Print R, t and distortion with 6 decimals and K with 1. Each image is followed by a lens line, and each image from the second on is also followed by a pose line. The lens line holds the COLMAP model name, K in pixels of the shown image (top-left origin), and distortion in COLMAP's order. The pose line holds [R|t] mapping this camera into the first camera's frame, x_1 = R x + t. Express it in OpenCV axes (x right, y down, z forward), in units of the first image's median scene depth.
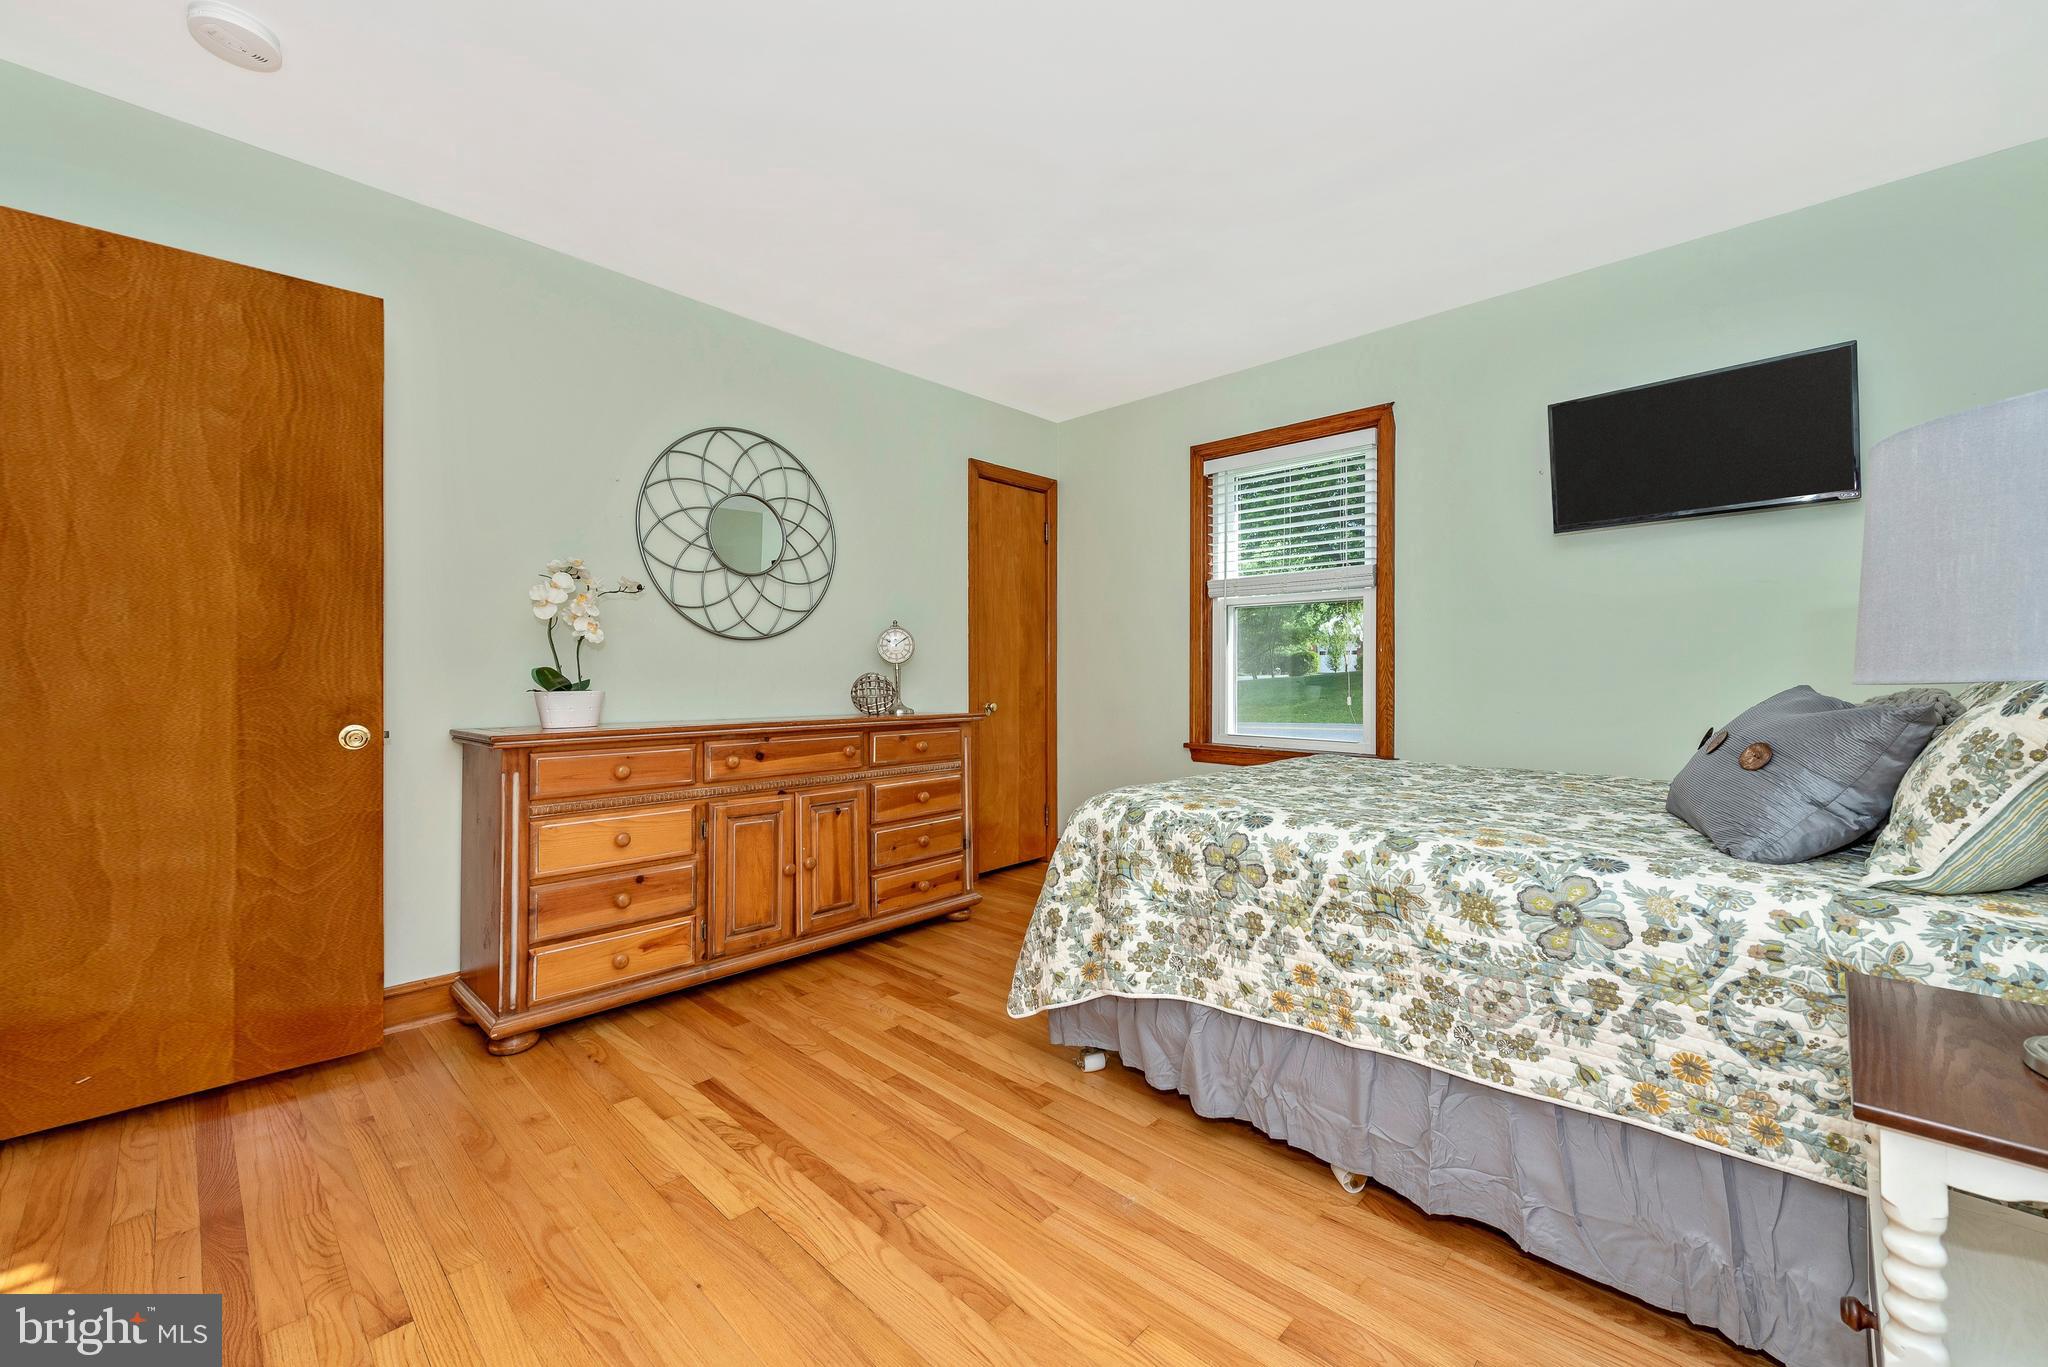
lens RADIAL K [[824.9, 0, 1021.1], [0, 824.9, 671.9], [0, 0, 1]] dist [-0.000774, -0.000358]
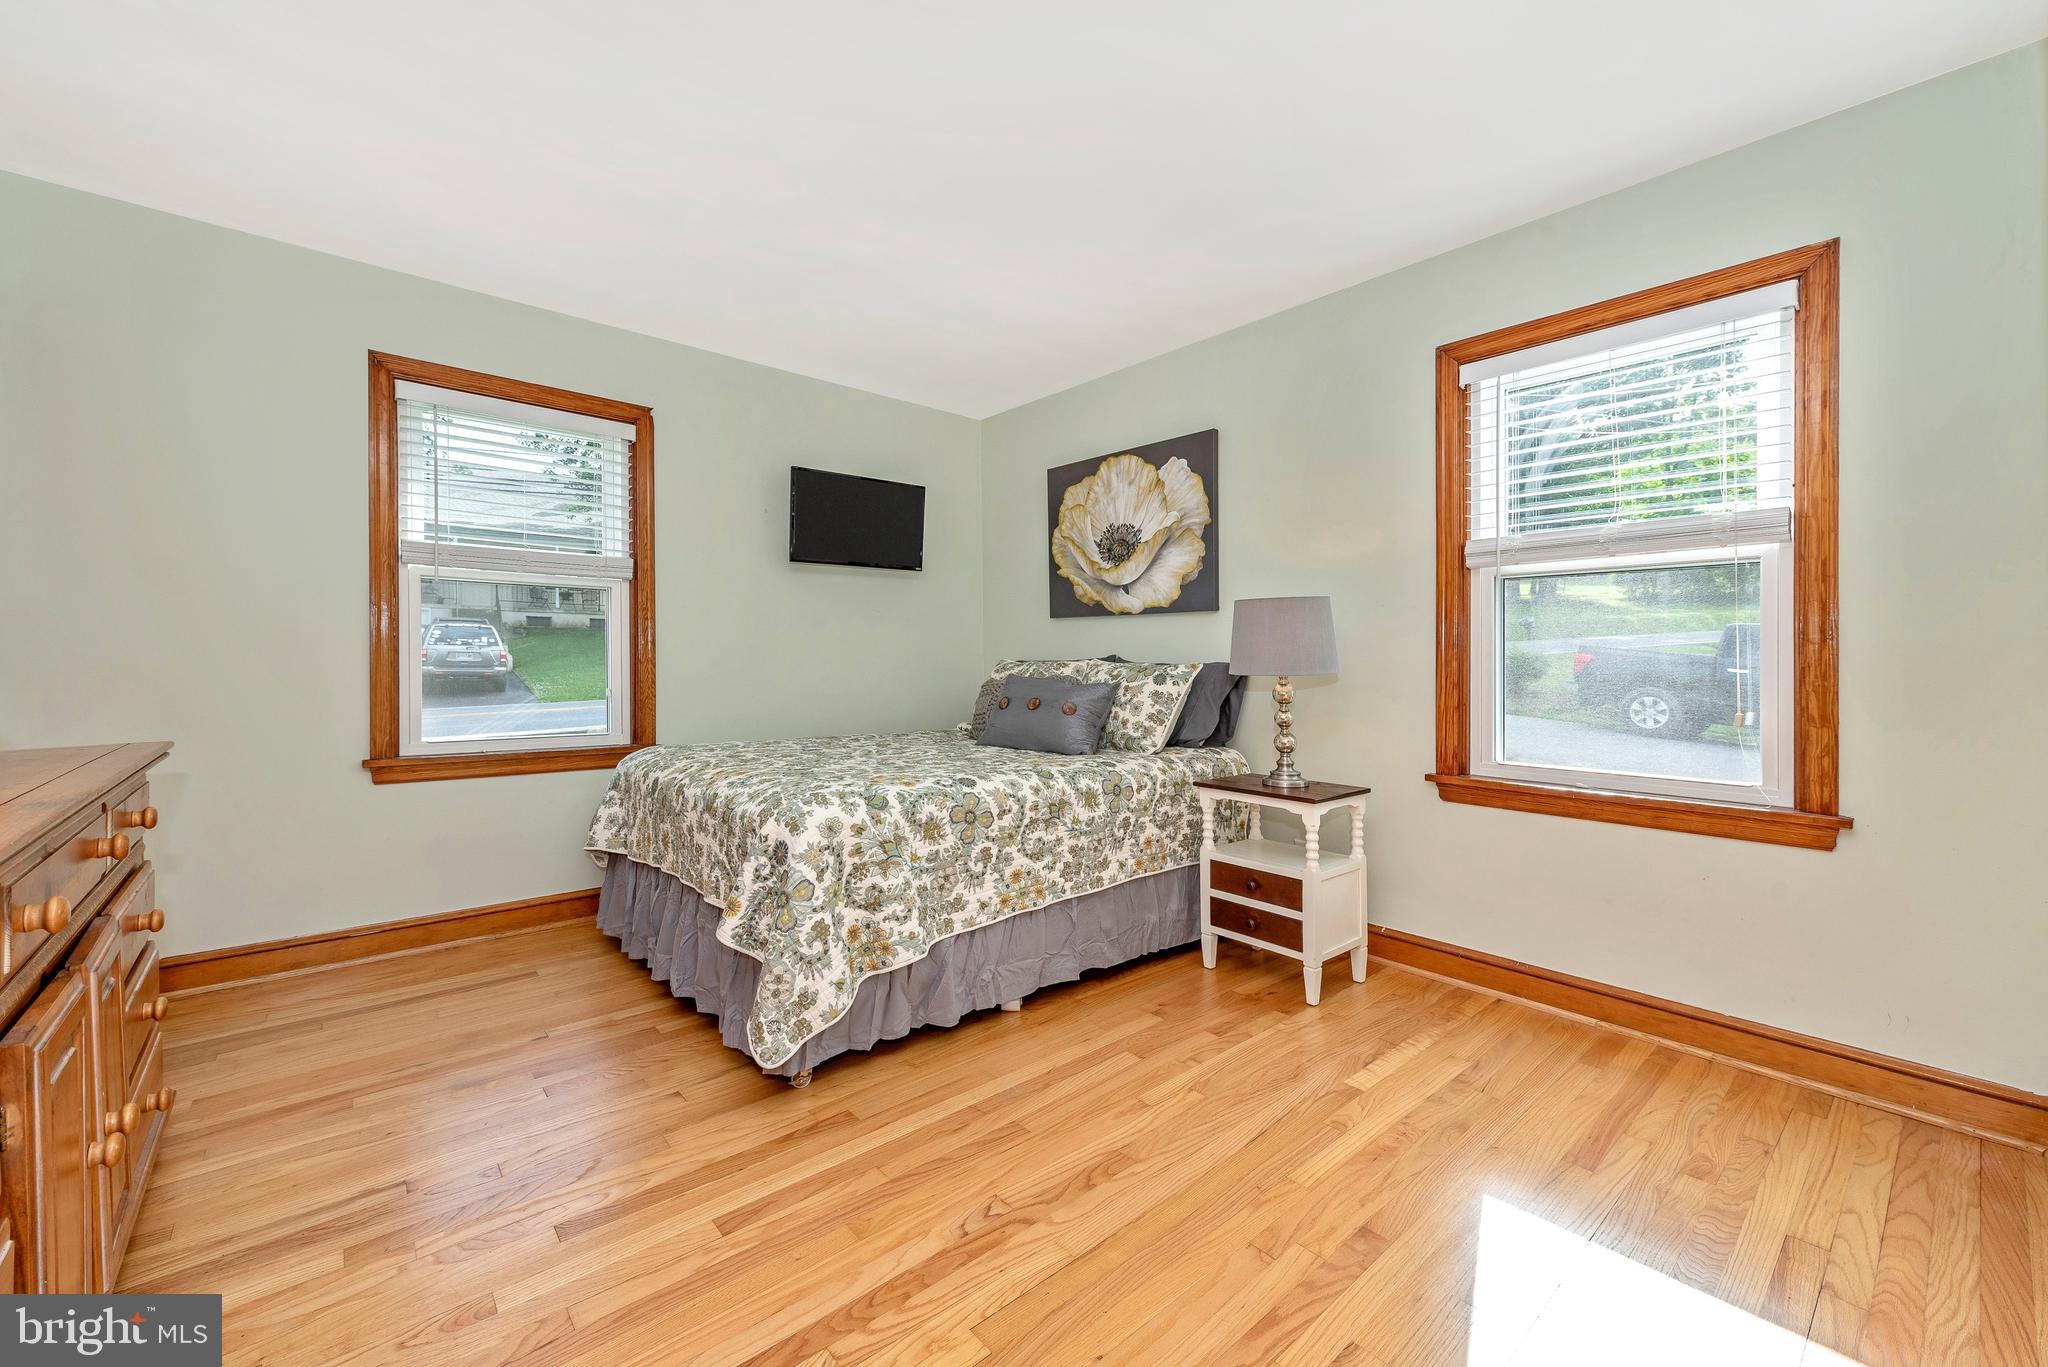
lens RADIAL K [[823.5, 0, 1029.3], [0, 823.5, 676.1], [0, 0, 1]] dist [0.029563, -0.000033]
pose [[0.074074, -0.013617, 0.997160, -1.085538], [-0.005000, 0.999889, 0.014026, -0.009072], [-0.997240, -0.006025, 0.073997, 0.849142]]
